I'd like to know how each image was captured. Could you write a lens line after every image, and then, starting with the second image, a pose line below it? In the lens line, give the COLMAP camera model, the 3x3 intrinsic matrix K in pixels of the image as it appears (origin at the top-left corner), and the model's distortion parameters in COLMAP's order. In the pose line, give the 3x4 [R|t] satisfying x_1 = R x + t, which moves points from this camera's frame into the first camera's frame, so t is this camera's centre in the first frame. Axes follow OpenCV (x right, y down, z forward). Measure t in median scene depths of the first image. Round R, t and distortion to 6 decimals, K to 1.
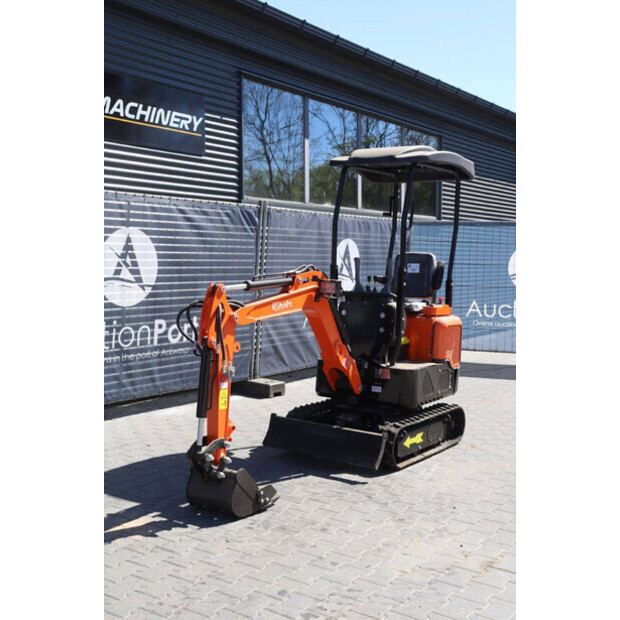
lens RADIAL K [[793.6, 0, 316.0], [0, 793.6, 307.2], [0, 0, 1]] dist [0.083552, 0.000000]
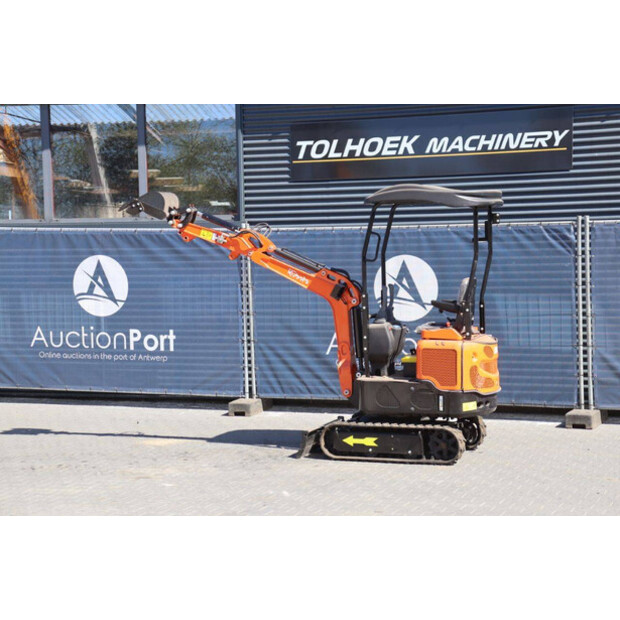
lens RADIAL K [[1453.4, 0, 303.9], [0, 1453.4, 319.3], [0, 0, 1]] dist [0.527491, 0.000000]
pose [[0.229565, 0.034118, -0.972695, 1.650343], [-0.044858, 0.998694, 0.024443, -0.044640], [0.972259, 0.038022, 0.230795, 0.318114]]
